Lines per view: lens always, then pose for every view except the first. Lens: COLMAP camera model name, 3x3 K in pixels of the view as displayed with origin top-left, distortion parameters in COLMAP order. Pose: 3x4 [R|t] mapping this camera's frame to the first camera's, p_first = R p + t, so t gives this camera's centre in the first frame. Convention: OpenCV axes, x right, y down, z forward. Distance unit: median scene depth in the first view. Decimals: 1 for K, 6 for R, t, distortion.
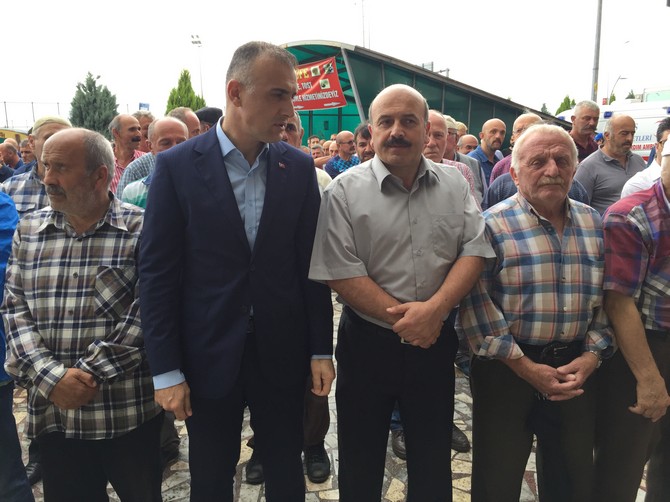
lens RADIAL K [[568.7, 0, 328.4], [0, 568.7, 250.5], [0, 0, 1]] dist [0.088254, -0.098635]
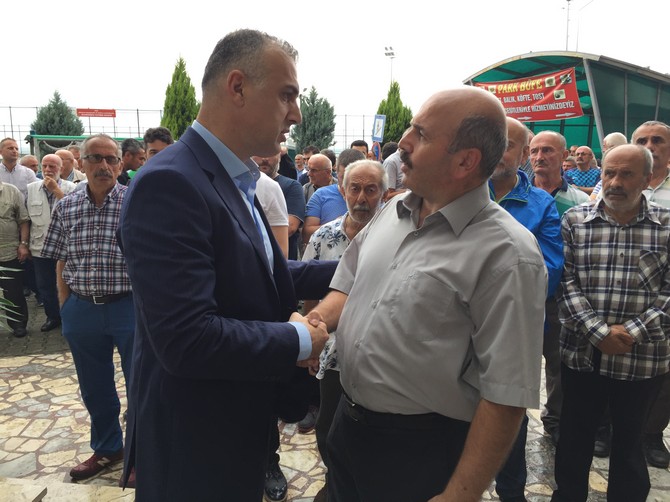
lens RADIAL K [[568.7, 0, 336.2], [0, 568.7, 253.7], [0, 0, 1]] dist [0.088254, -0.098635]
pose [[0.960279, 0.071535, -0.269715, -0.698547], [-0.074096, 0.997251, 0.000688, 0.085331], [0.269023, 0.019324, 0.962940, -0.455290]]
